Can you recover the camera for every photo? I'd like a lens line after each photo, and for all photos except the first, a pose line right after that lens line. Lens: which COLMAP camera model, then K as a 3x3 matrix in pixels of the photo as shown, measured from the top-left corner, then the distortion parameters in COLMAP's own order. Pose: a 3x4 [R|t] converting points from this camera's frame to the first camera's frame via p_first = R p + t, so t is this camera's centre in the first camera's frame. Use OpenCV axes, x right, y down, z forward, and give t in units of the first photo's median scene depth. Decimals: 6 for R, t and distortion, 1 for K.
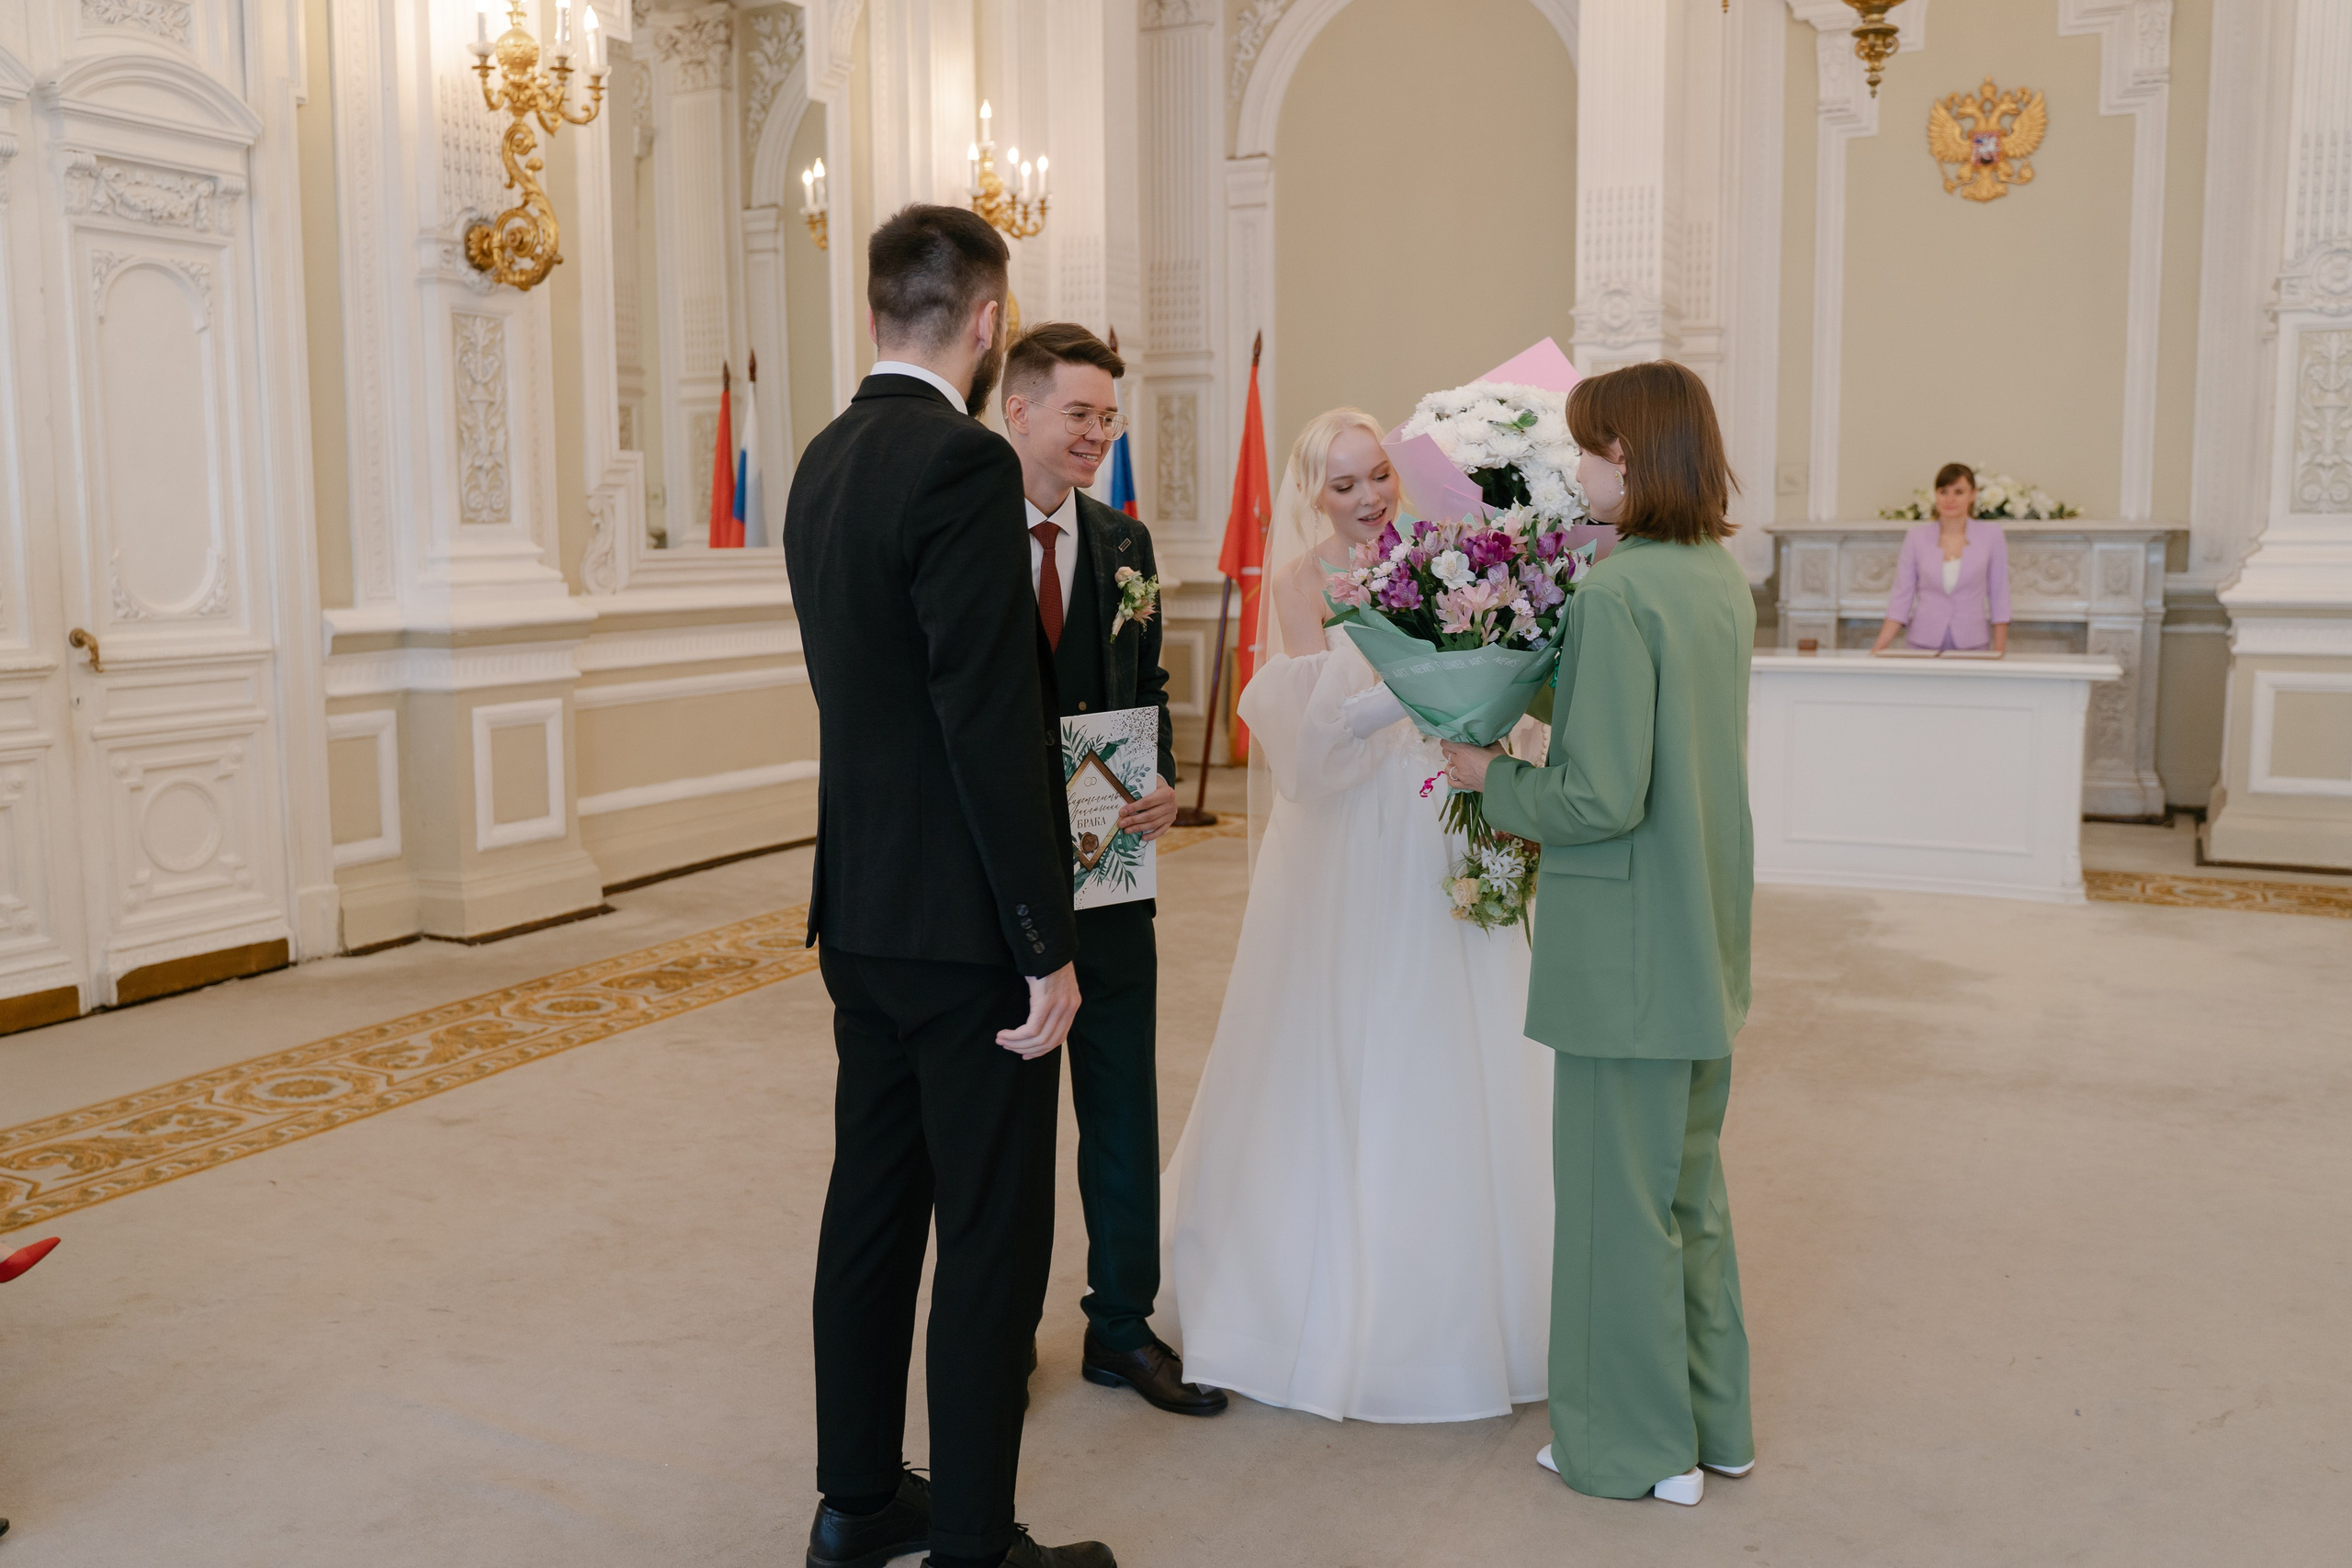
lens RADIAL K [[1990.3, 0, 1150.7], [0, 1990.3, 796.6], [0, 0, 1]] dist [-0.062958, 0.044859]
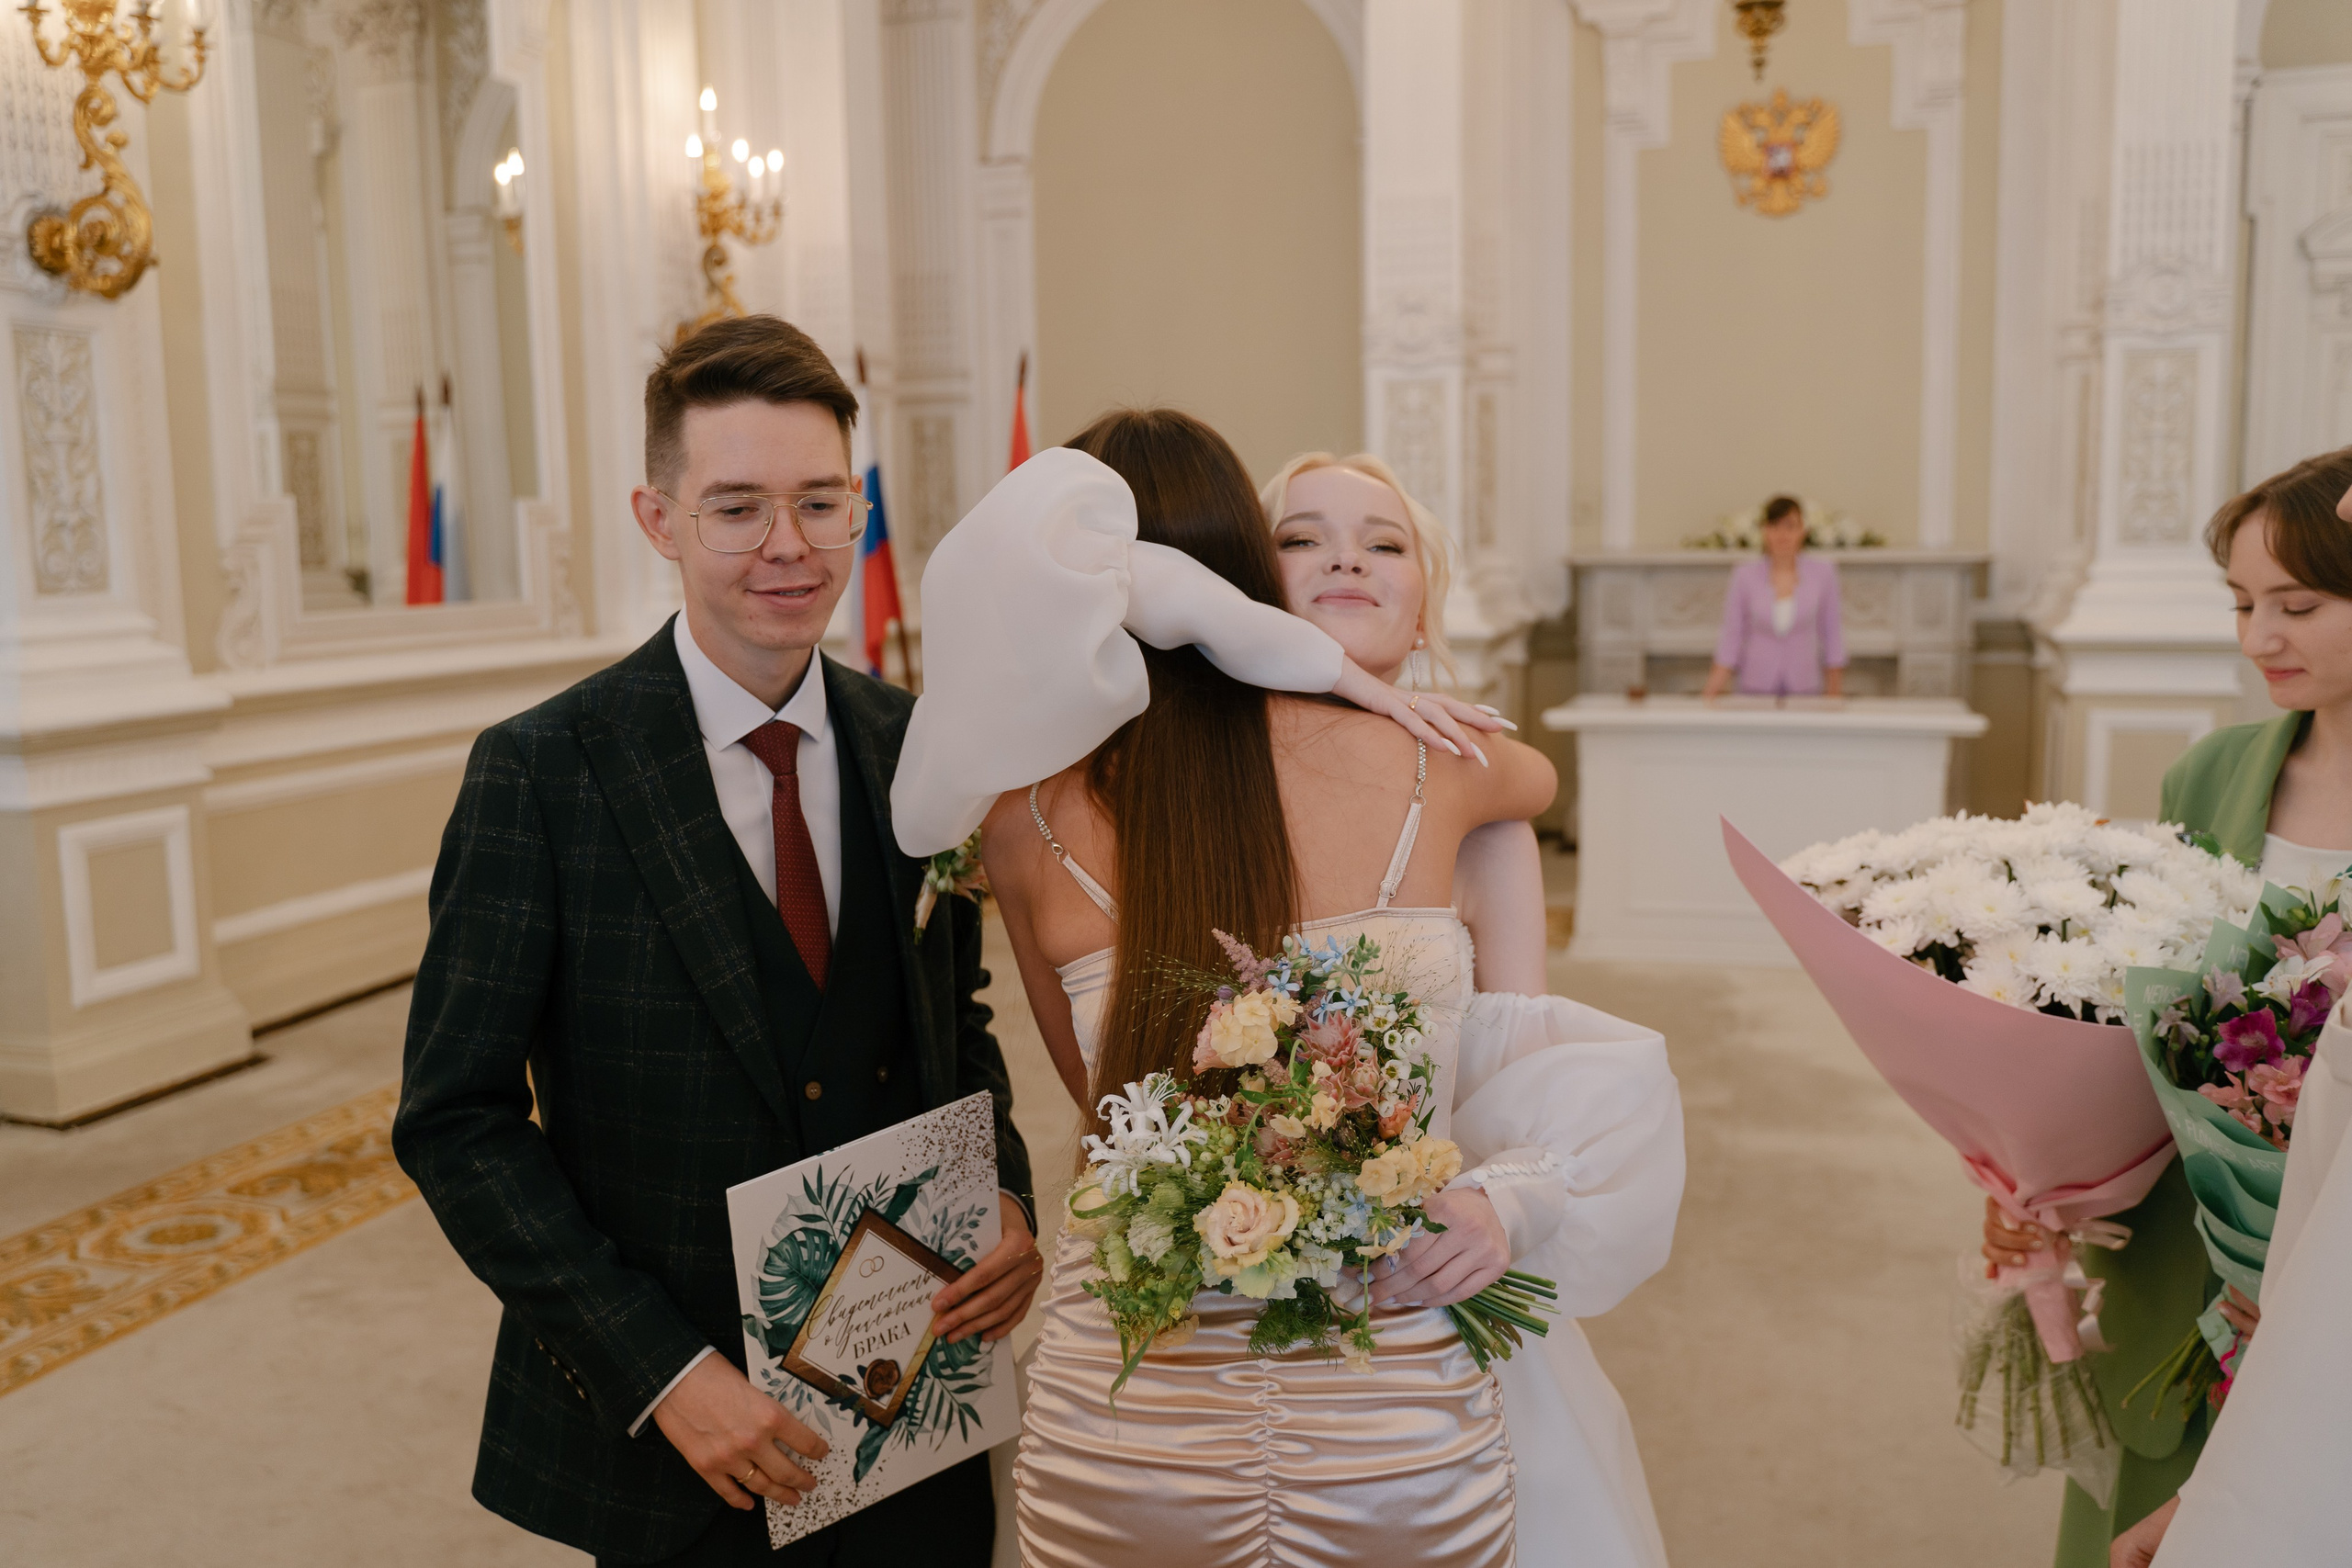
lens RADIAL K [[1893.7, 0, 1176.3], [0, 1893.7, 780.9], [0, 0, 1]] dist [-0.060894, 0.046254]
pose [[0.989226, -0.028614, 0.143574, -0.006264], [0.029125, 0.999575, -0.001458, -0.040925], [-0.143471, 0.005624, 0.989639, 0.163071]]
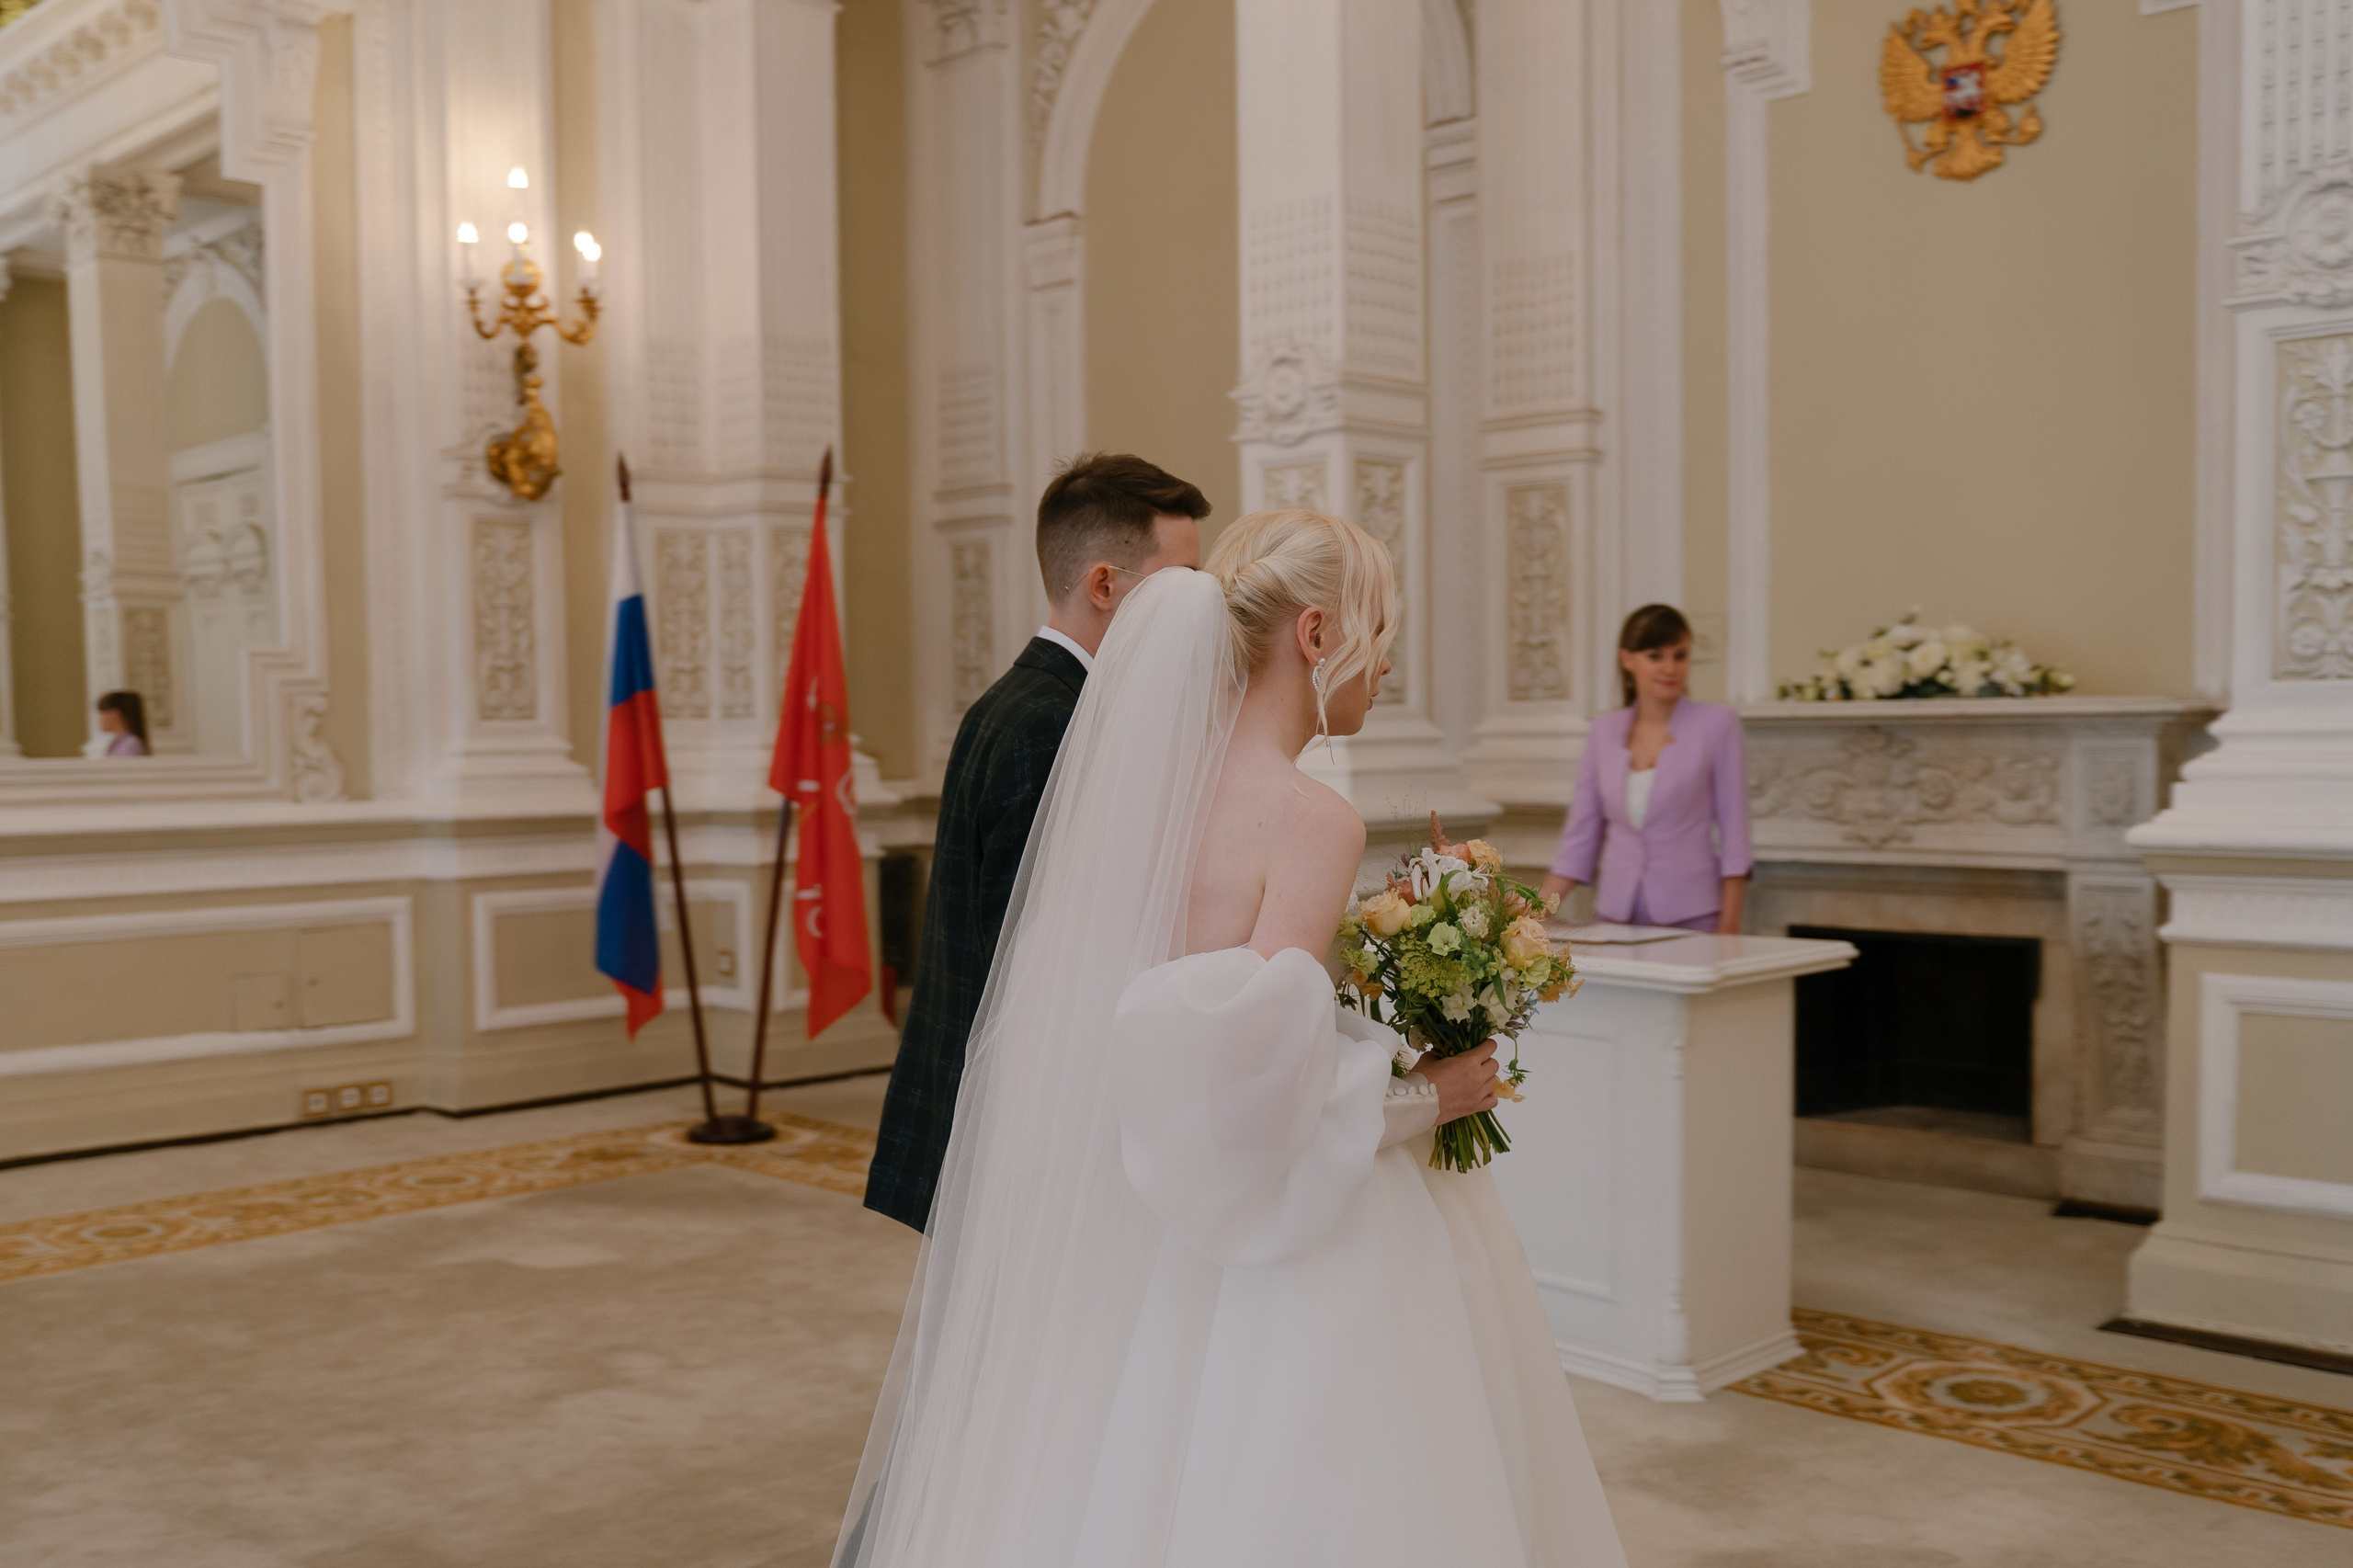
lens RADIAL K [[2252.1, 0, 1103.4], [0, 2252.1, 905.9], [0, 0, 1]] dist [-0.054918, 0.020317]
pose [[0.944738, 0.018660, -0.327295, 0.472436], [-0.035390, 0.998349, -0.045235, -0.043791], [0.325911, 0.054318, 0.943839, 0.322138]]
